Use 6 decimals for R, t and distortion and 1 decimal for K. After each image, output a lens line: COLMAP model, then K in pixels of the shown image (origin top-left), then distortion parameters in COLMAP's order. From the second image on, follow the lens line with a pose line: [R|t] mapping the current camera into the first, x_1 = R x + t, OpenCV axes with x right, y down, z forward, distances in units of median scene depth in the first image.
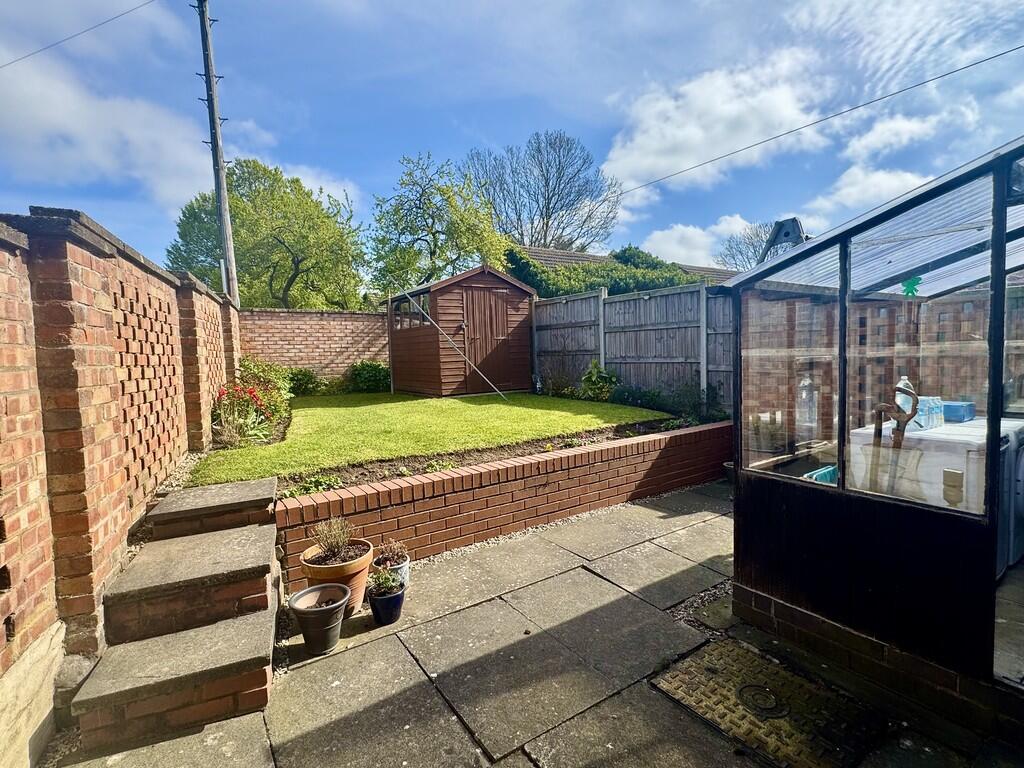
lens RADIAL K [[500.8, 0, 512.0], [0, 500.8, 384.0], [0, 0, 1]] dist [0.000811, 0.000470]
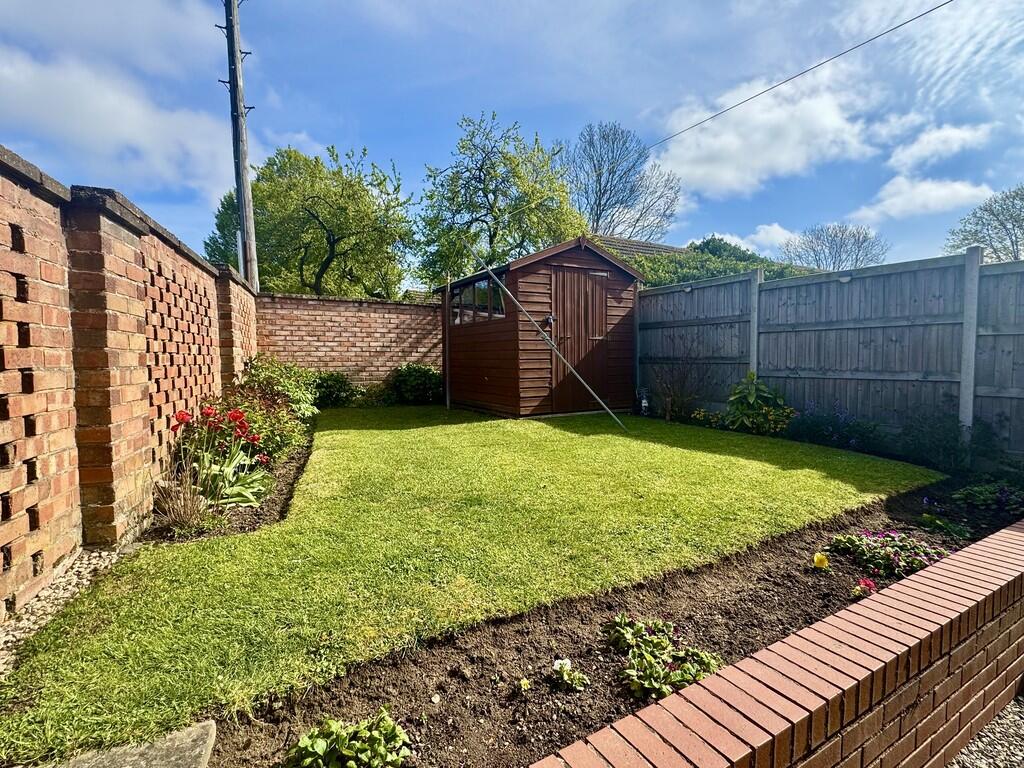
lens RADIAL K [[500.8, 0, 512.0], [0, 500.8, 384.0], [0, 0, 1]] dist [0.000811, 0.000470]
pose [[0.997571, 0.027784, -0.063882, -0.093459], [-0.028384, 0.999561, -0.008497, -0.013807], [0.063617, 0.010289, 0.997921, 0.245045]]
